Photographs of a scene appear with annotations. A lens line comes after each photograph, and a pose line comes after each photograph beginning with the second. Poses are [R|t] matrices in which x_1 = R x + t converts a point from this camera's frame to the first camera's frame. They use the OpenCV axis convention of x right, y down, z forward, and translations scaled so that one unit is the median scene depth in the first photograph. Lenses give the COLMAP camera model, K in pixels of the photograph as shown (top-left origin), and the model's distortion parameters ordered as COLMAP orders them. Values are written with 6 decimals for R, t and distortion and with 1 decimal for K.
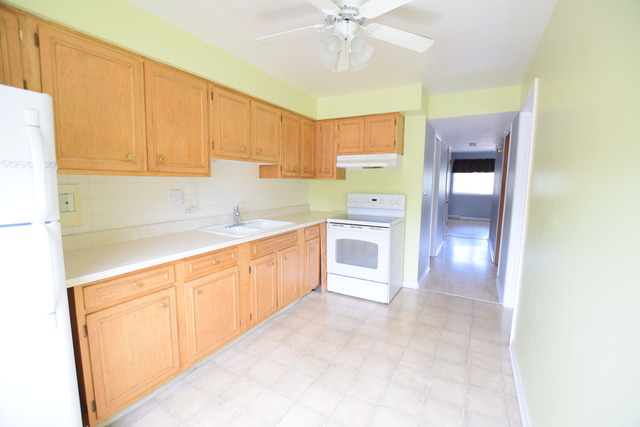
lens RADIAL K [[287.3, 0, 319.6], [0, 287.3, 213.9], [0, 0, 1]] dist [-0.033457, 0.001356]
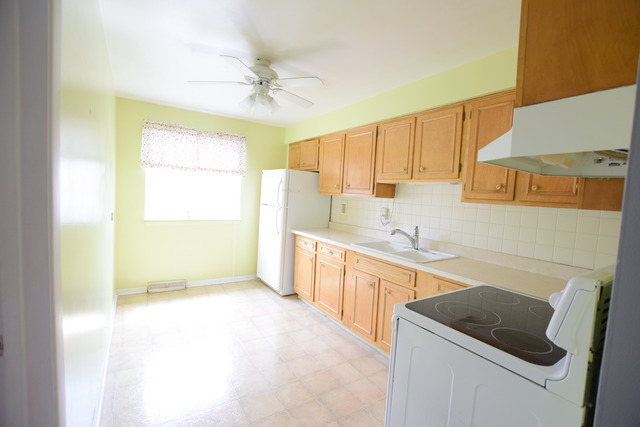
lens RADIAL K [[287.3, 0, 320.0], [0, 287.3, 213.6], [0, 0, 1]] dist [-0.033457, 0.001356]
pose [[-0.462269, 0.021727, -0.886473, 0.794953], [-0.164181, 0.980318, 0.109642, -0.148261], [0.871408, 0.196227, -0.449604, 1.289900]]
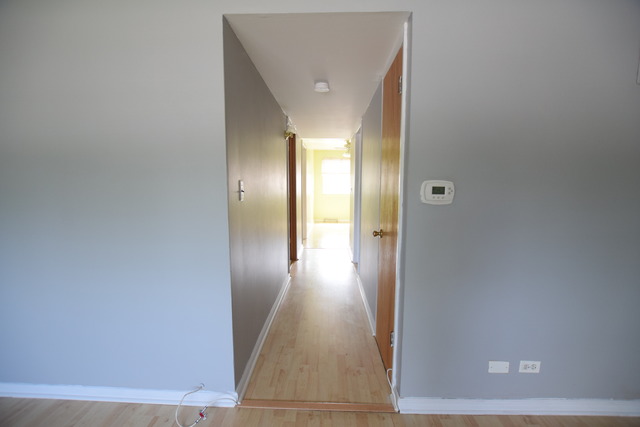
lens RADIAL K [[287.3, 0, 320.1], [0, 287.3, 213.7], [0, 0, 1]] dist [-0.033457, 0.001356]
pose [[-0.886532, 0.026881, -0.461885, 1.128575], [-0.076323, 0.976137, 0.203303, -0.210413], [0.456328, 0.215487, -0.863325, 1.965930]]
